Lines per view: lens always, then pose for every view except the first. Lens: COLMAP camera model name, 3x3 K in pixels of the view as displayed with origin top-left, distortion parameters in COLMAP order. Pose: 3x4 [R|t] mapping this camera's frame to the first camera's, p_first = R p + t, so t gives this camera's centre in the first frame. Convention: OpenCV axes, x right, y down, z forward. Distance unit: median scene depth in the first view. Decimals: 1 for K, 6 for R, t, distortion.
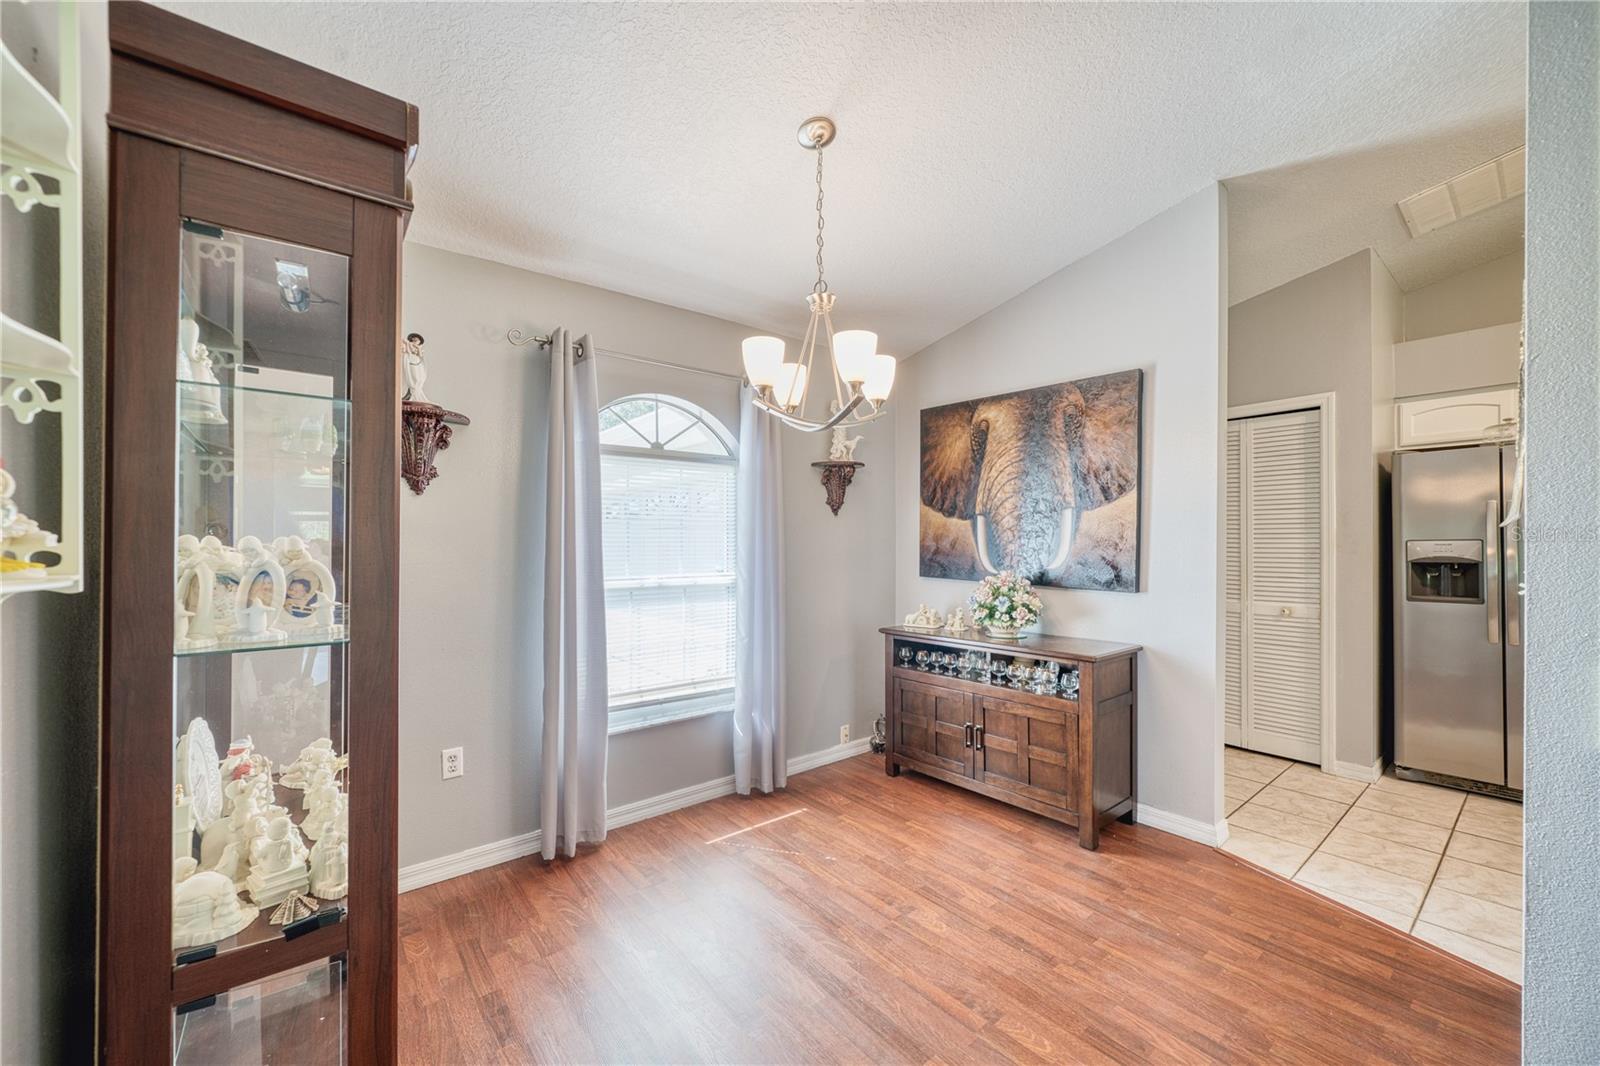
lens RADIAL K [[627.7, 0, 811.5], [0, 627.7, 545.1], [0, 0, 1]] dist [-0.000267, -0.000063]
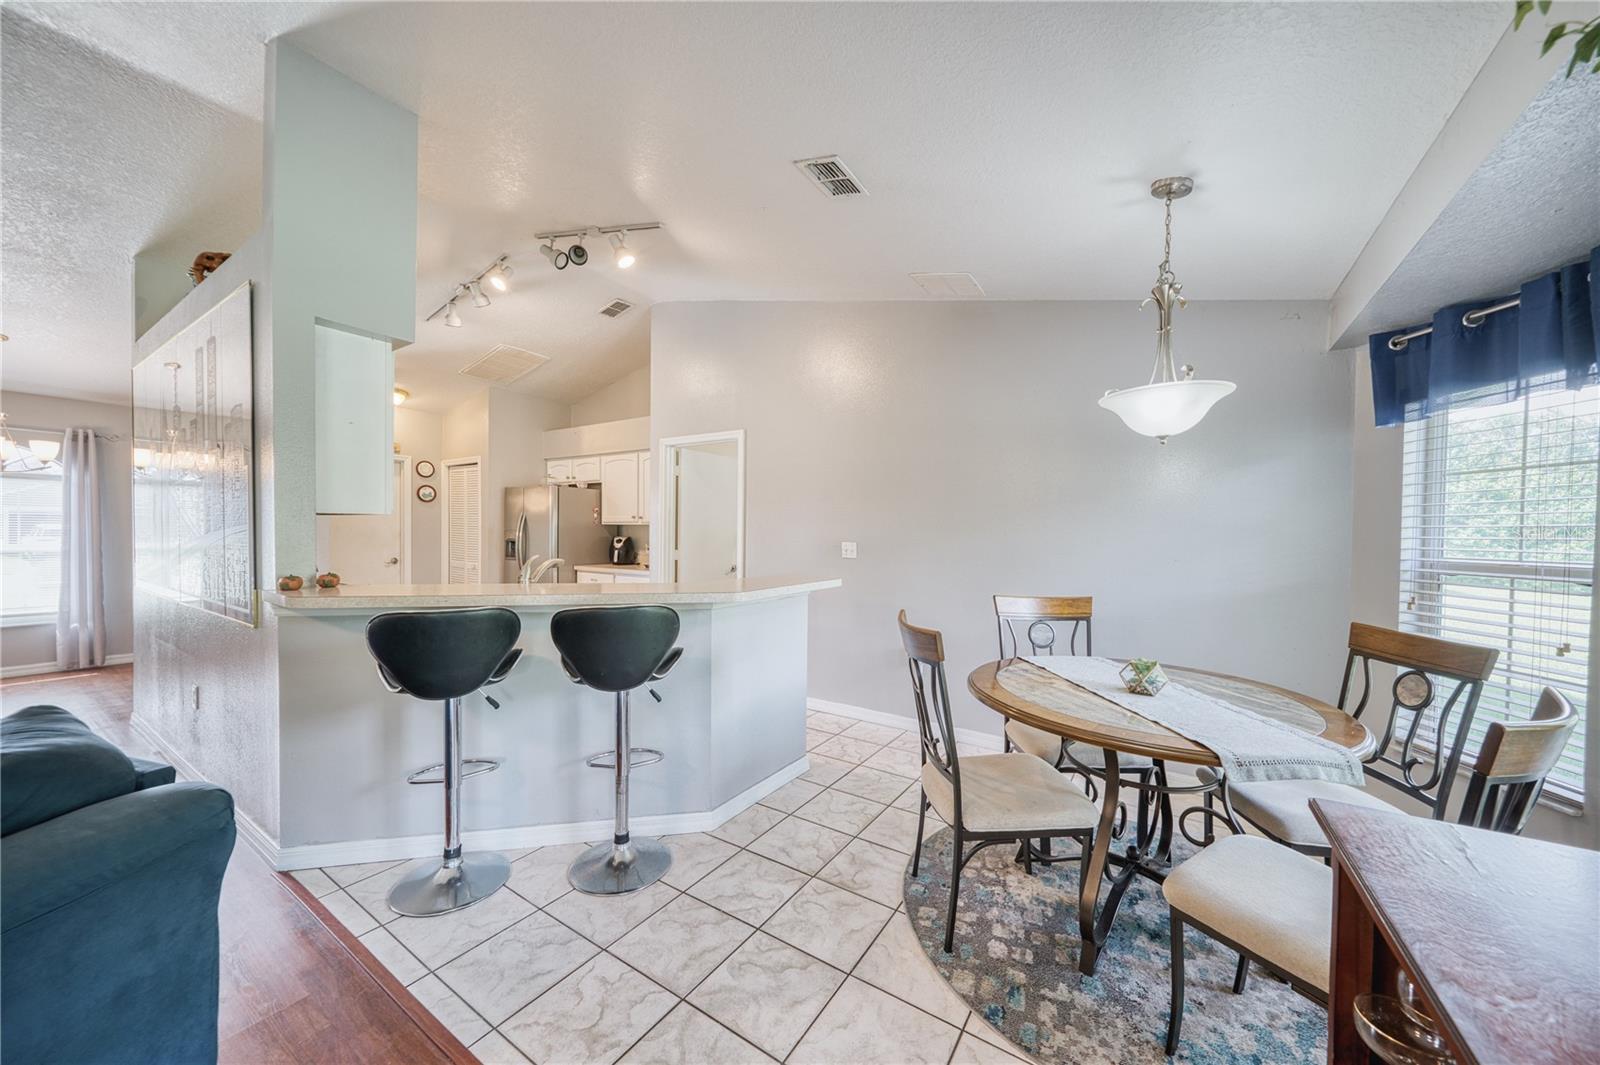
lens RADIAL K [[554.6, 0, 818.8], [0, 554.6, 541.3], [0, 0, 1]] dist [-0.004562, 0.000248]
pose [[0.948667, 0.006770, 0.316204, 1.452583], [-0.011559, 0.999845, 0.013273, -0.006979], [-0.316065, -0.016247, 0.948598, -1.160026]]
